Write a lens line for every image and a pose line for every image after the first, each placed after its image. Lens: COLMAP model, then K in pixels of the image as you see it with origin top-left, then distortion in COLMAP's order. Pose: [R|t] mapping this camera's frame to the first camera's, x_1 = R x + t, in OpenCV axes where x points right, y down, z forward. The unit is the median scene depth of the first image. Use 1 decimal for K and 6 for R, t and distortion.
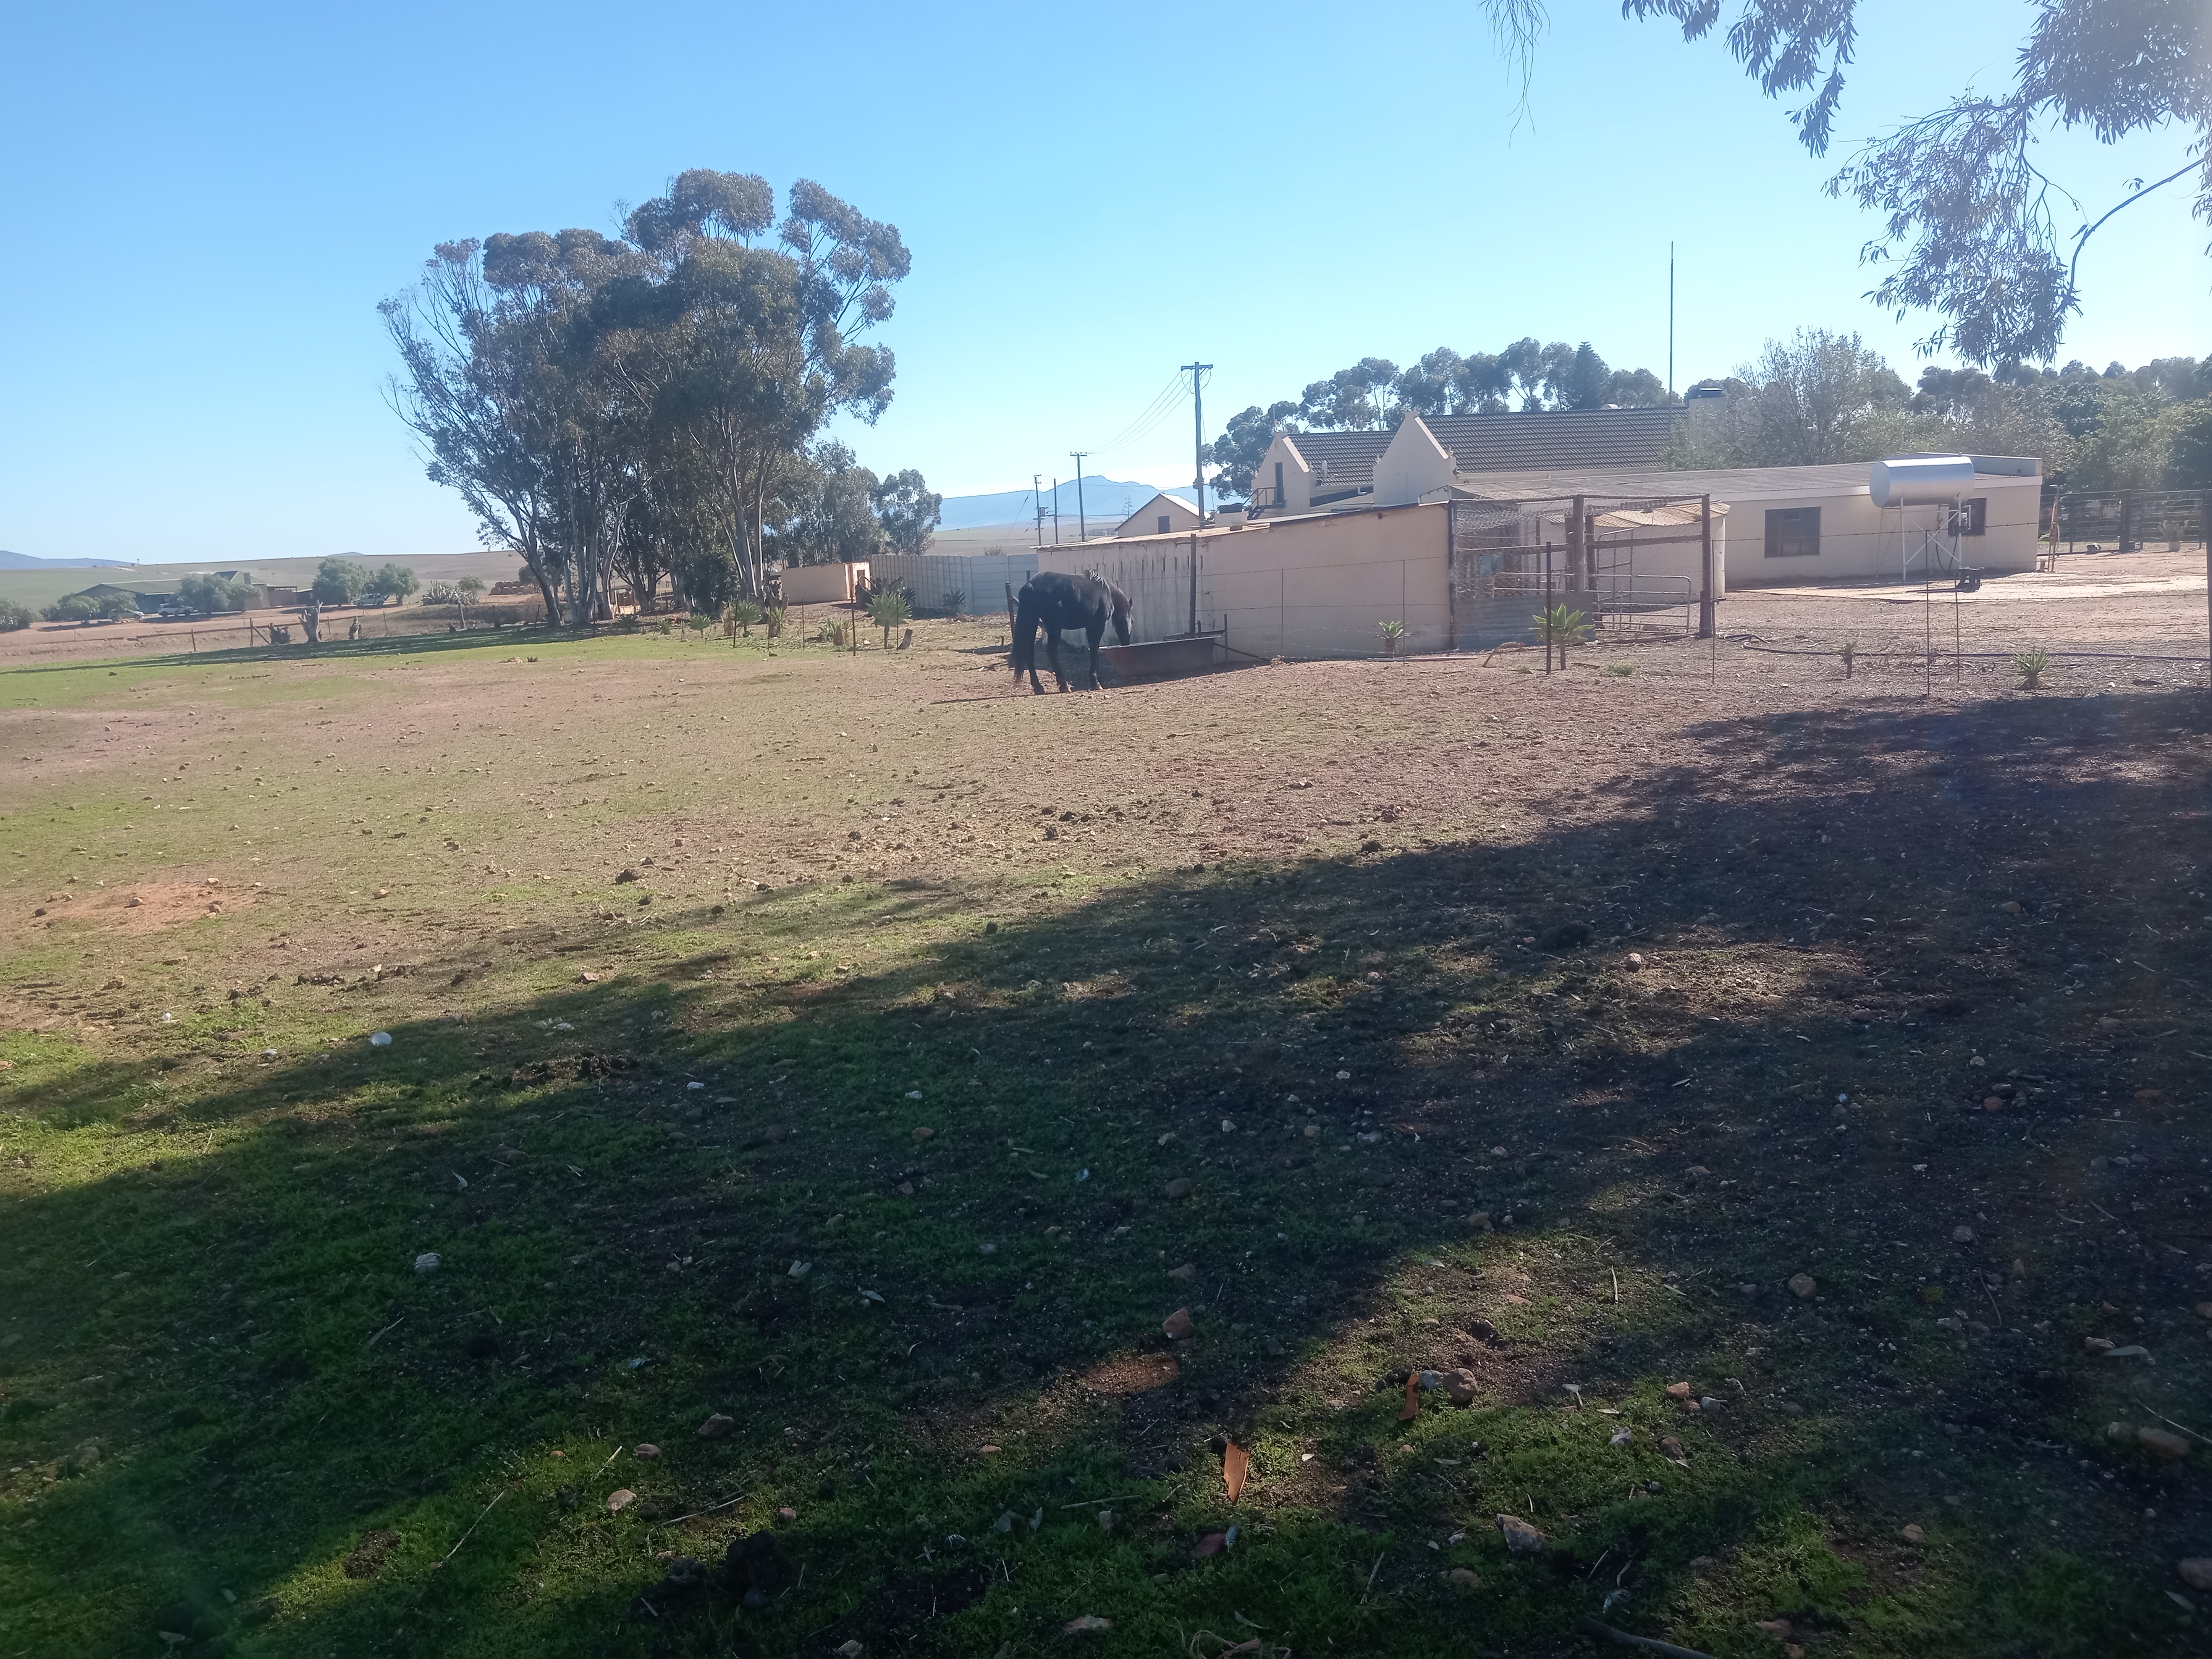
lens RADIAL K [[1716.9, 0, 1148.9], [0, 1716.9, 818.9], [0, 0, 1]] dist [-0.004048, -0.005454]
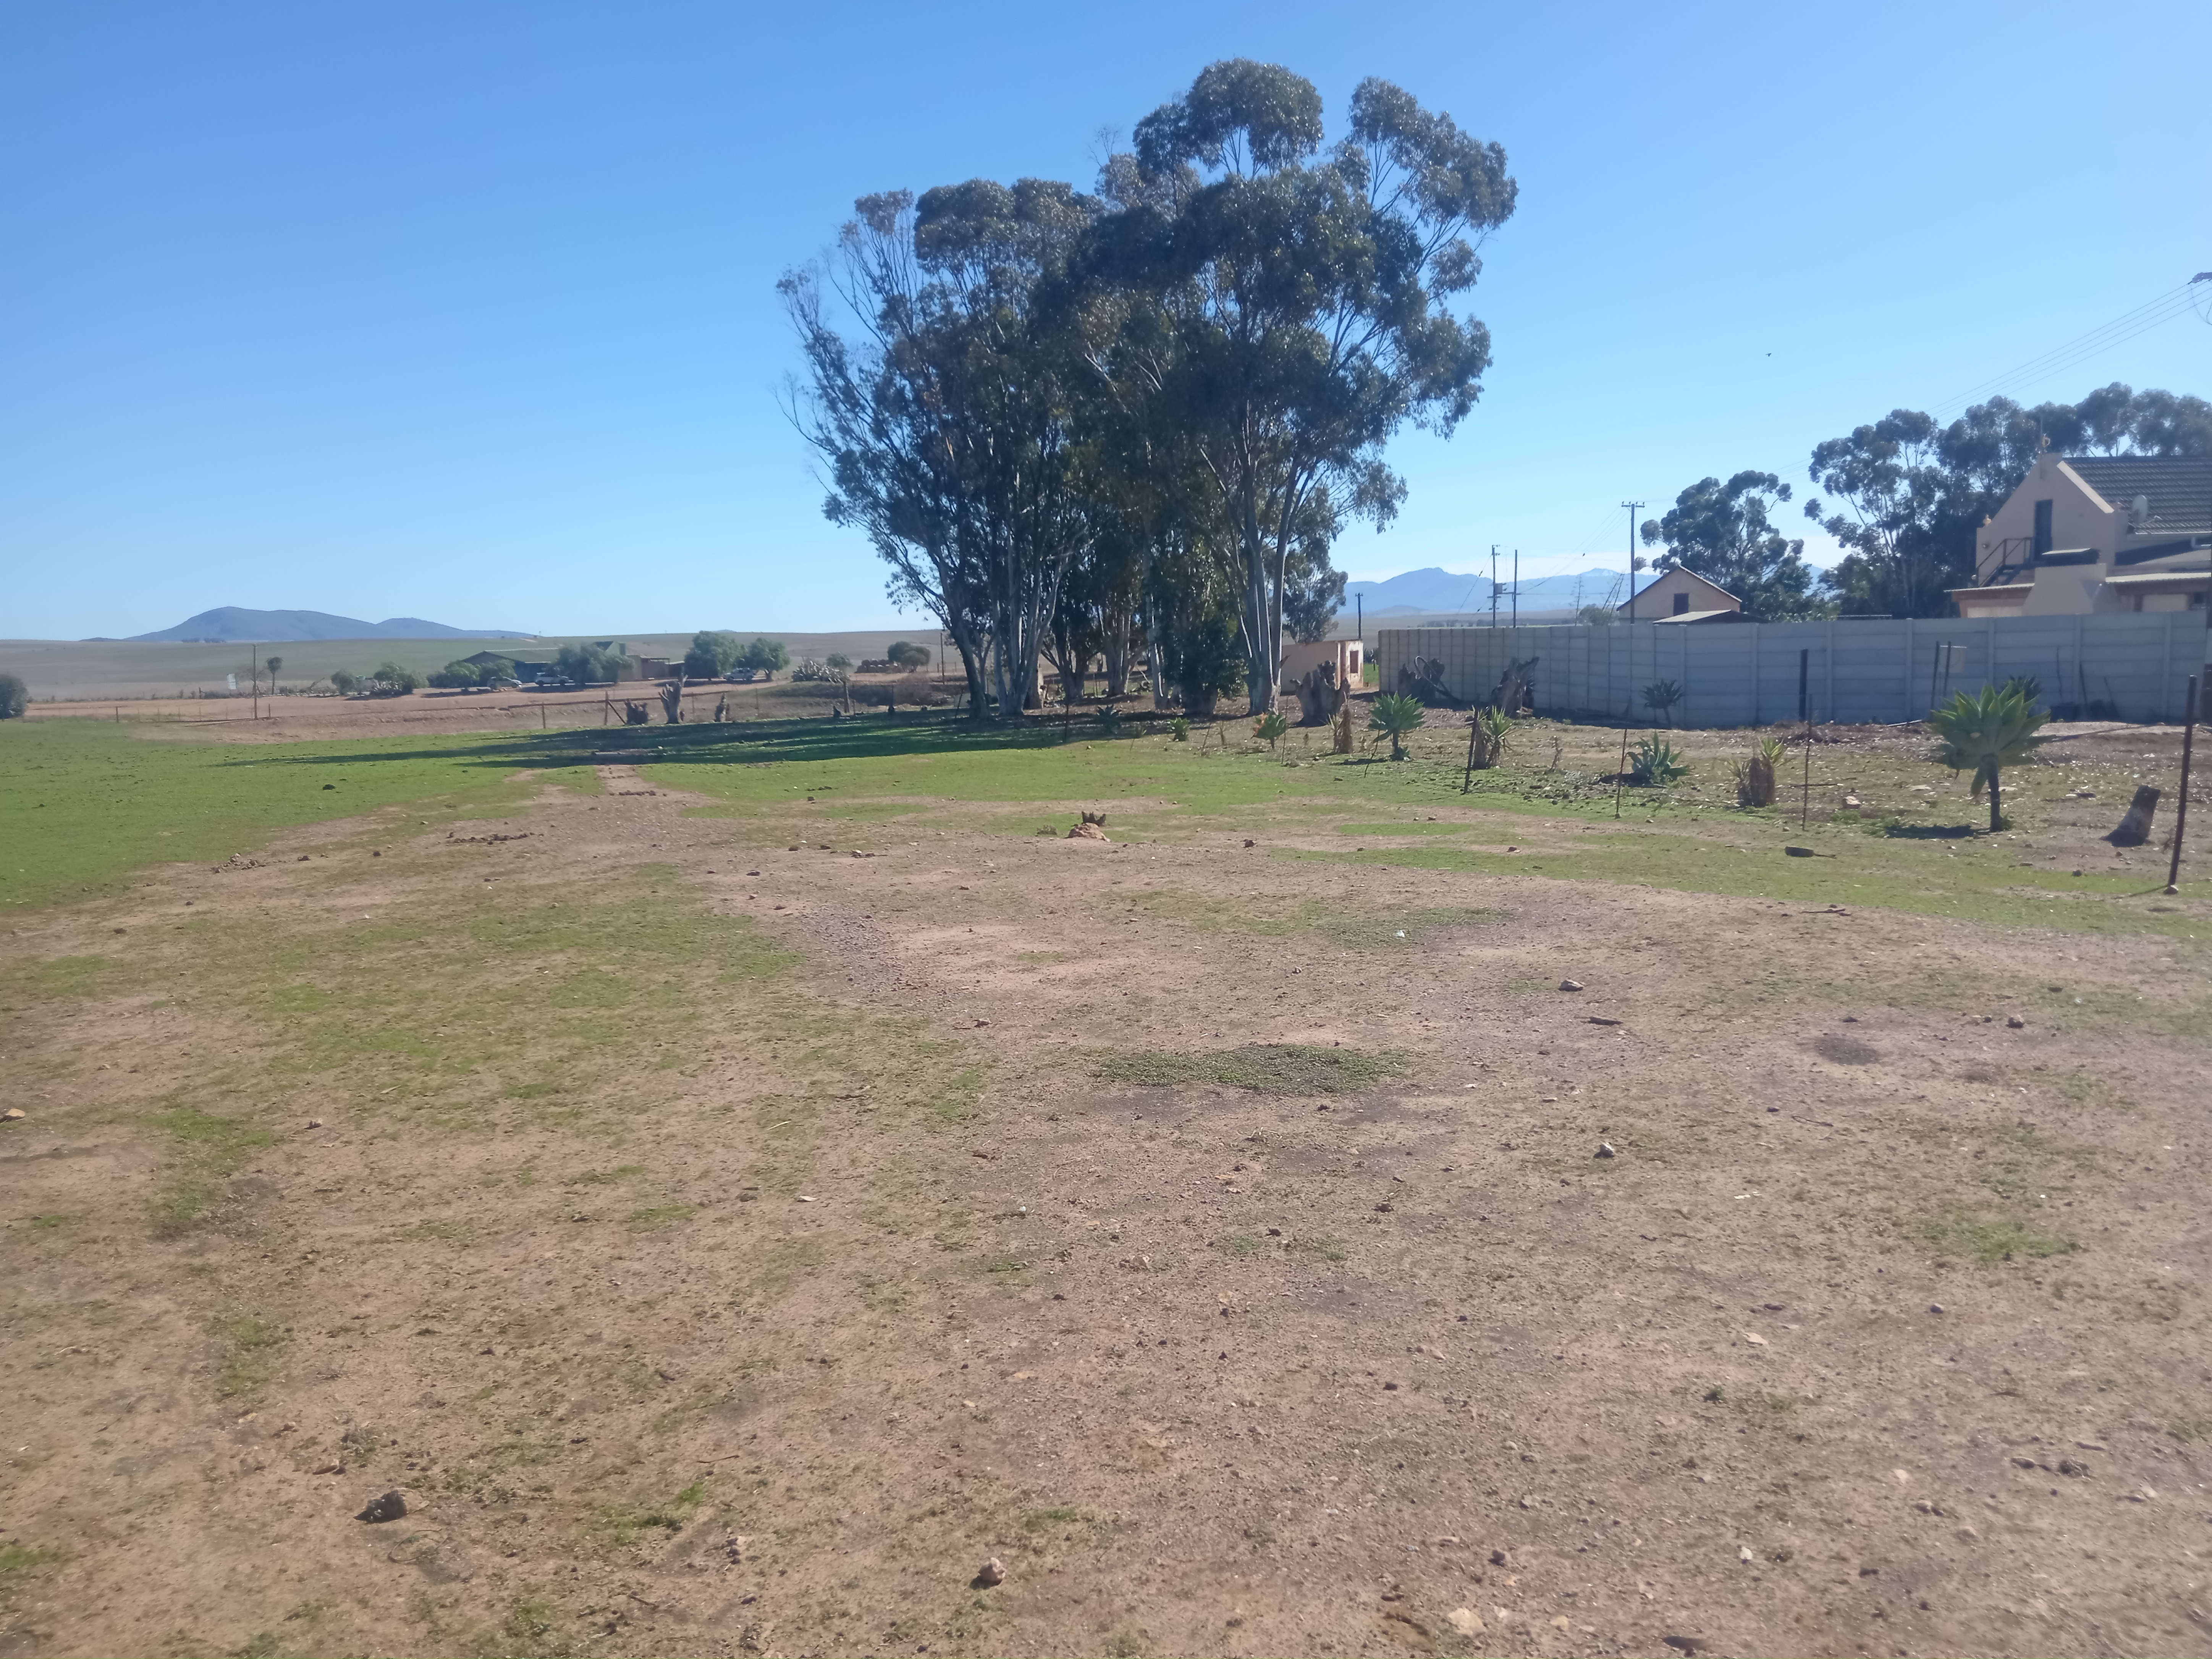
lens RADIAL K [[1747.7, 0, 1106.0], [0, 1747.7, 829.5], [0, 0, 1]] dist [0.007917, -0.008160]
pose [[0.976240, 0.043604, -0.212258, -0.055464], [-0.053611, 0.997694, -0.041617, -0.014834], [0.209954, 0.052008, 0.976327, 0.119528]]
